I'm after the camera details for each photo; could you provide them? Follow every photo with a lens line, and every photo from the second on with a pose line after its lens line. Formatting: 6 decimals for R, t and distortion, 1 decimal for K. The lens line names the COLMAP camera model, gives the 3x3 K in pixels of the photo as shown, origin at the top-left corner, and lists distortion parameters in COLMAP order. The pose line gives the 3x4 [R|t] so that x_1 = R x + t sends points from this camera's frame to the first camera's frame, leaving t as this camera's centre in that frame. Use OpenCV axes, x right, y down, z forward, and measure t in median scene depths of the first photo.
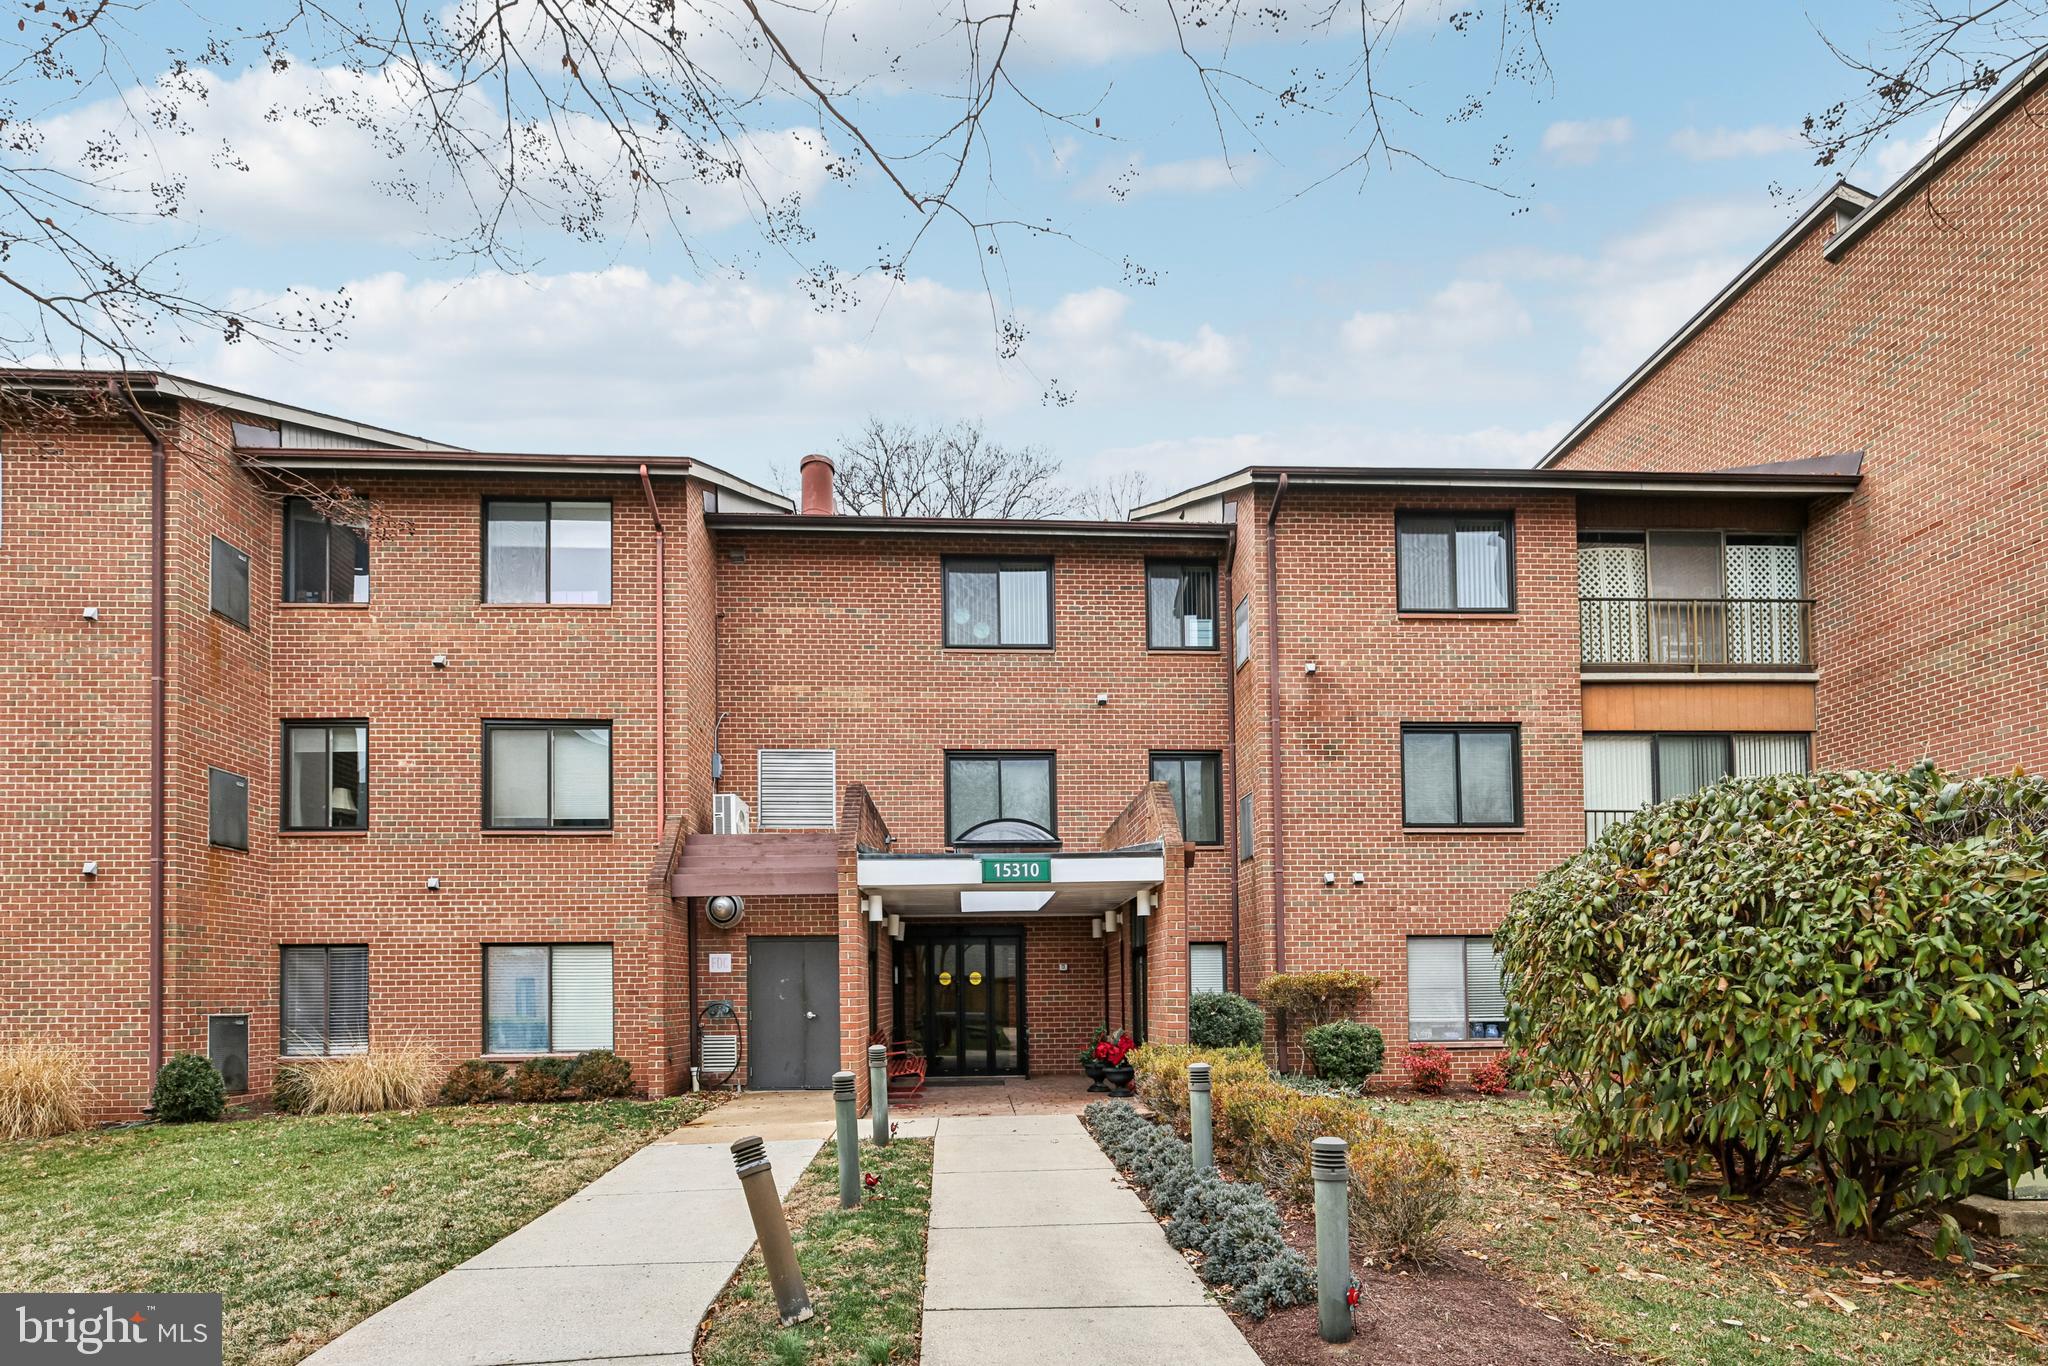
lens RADIAL K [[1013.1, 0, 1024.0], [0, 1013.1, 683.0], [0, 0, 1]] dist [0.003982, 0.001045]
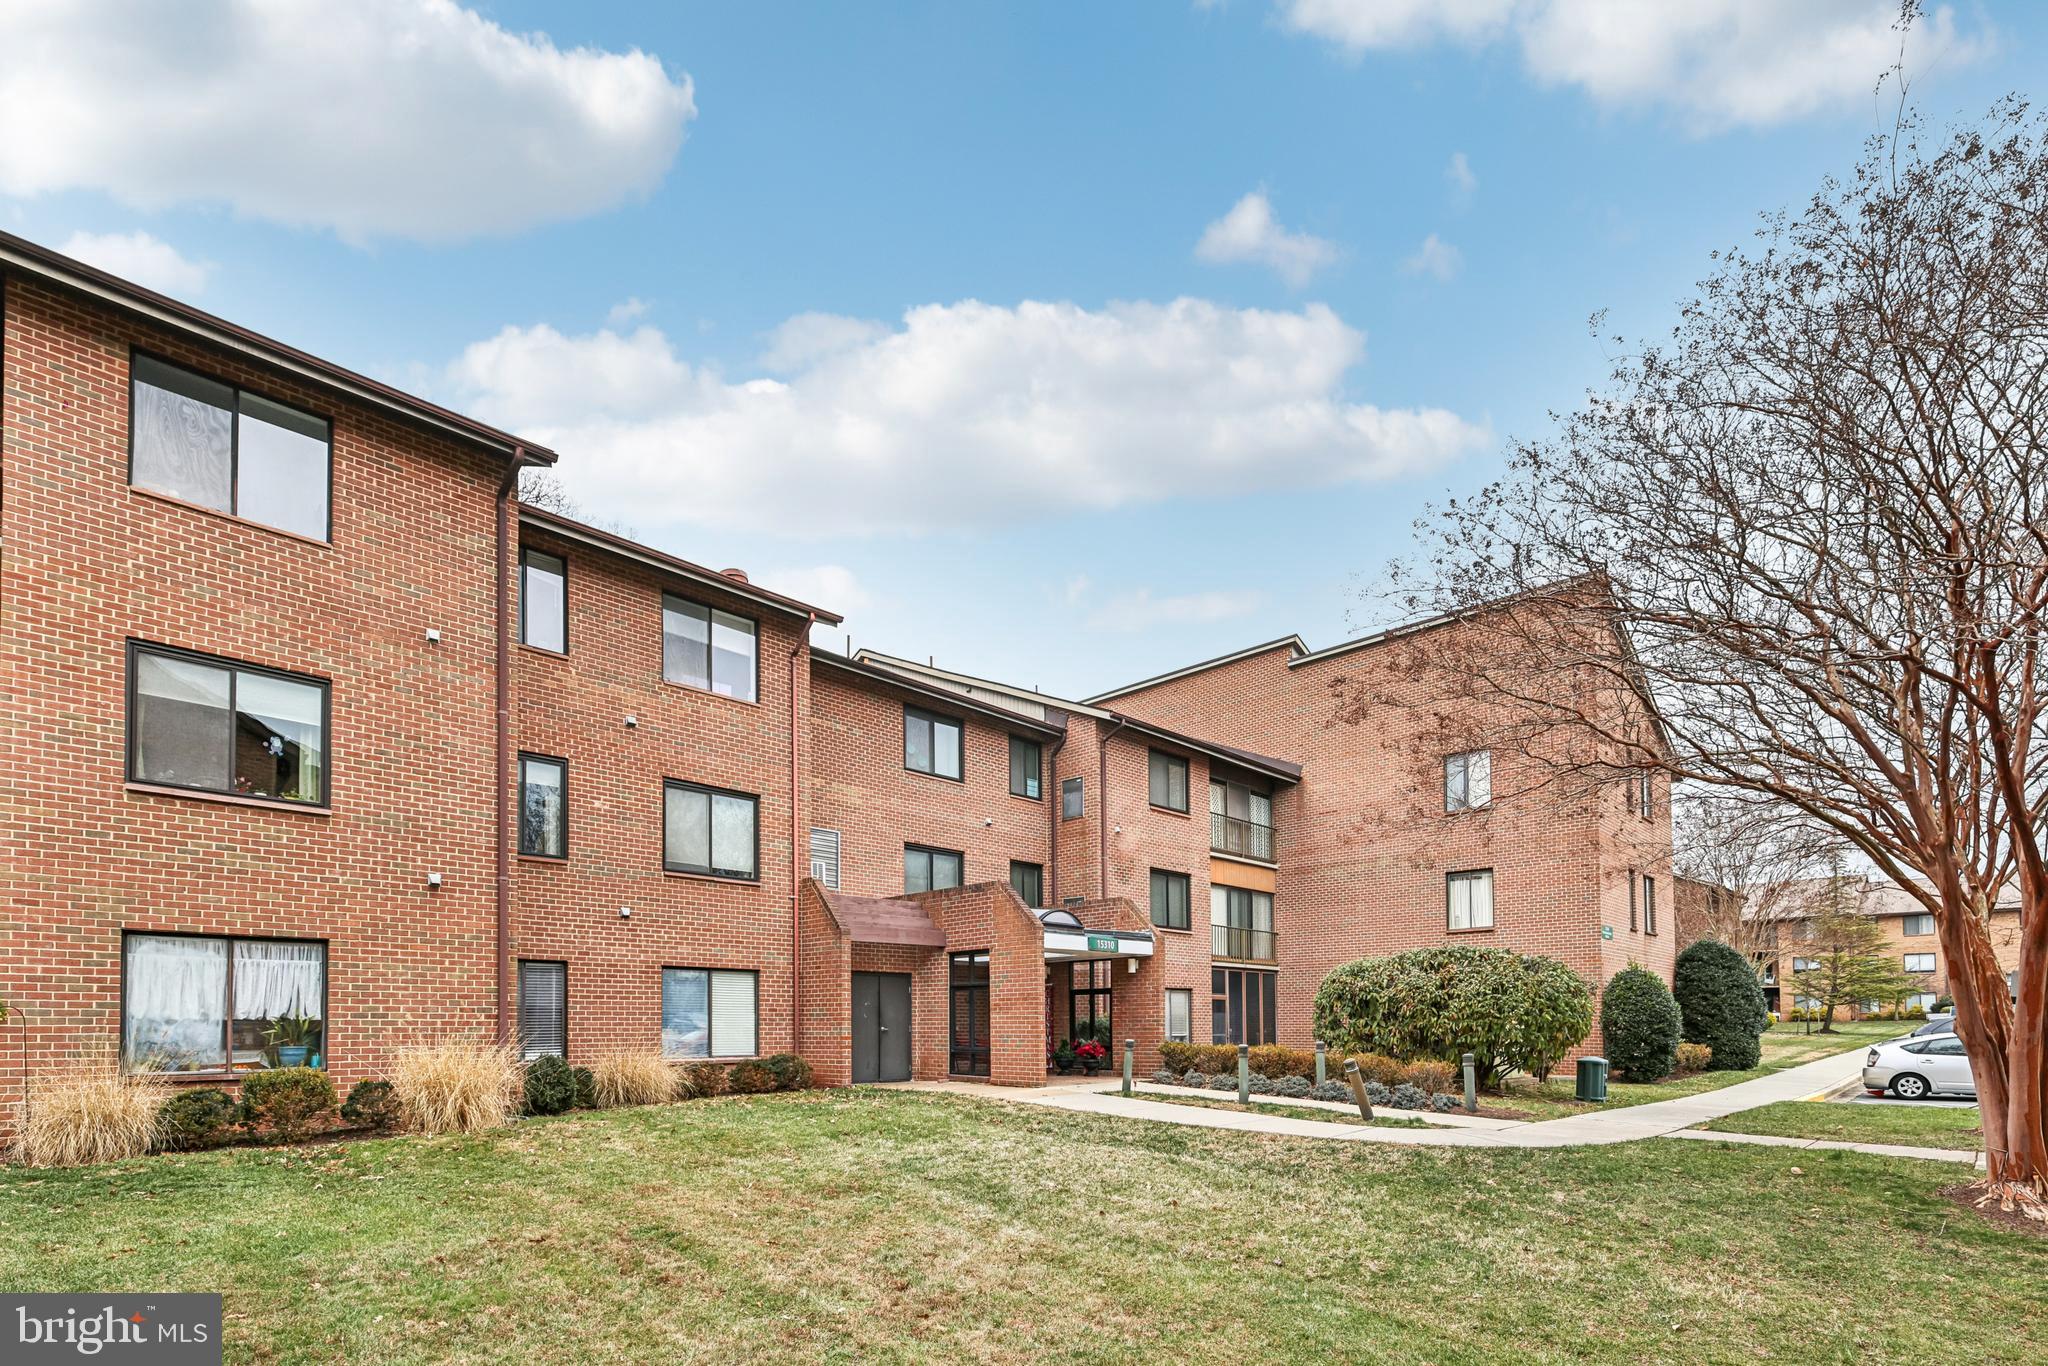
lens RADIAL K [[890.9, 0, 1023.2], [0, 890.9, 625.3], [0, 0, 1]] dist [0.002116, 0.000122]
pose [[0.748546, 0.281603, 0.600315, -0.952686], [-0.200304, 0.959075, -0.200132, -0.013114], [-0.632105, 0.029563, 0.774319, -0.133391]]
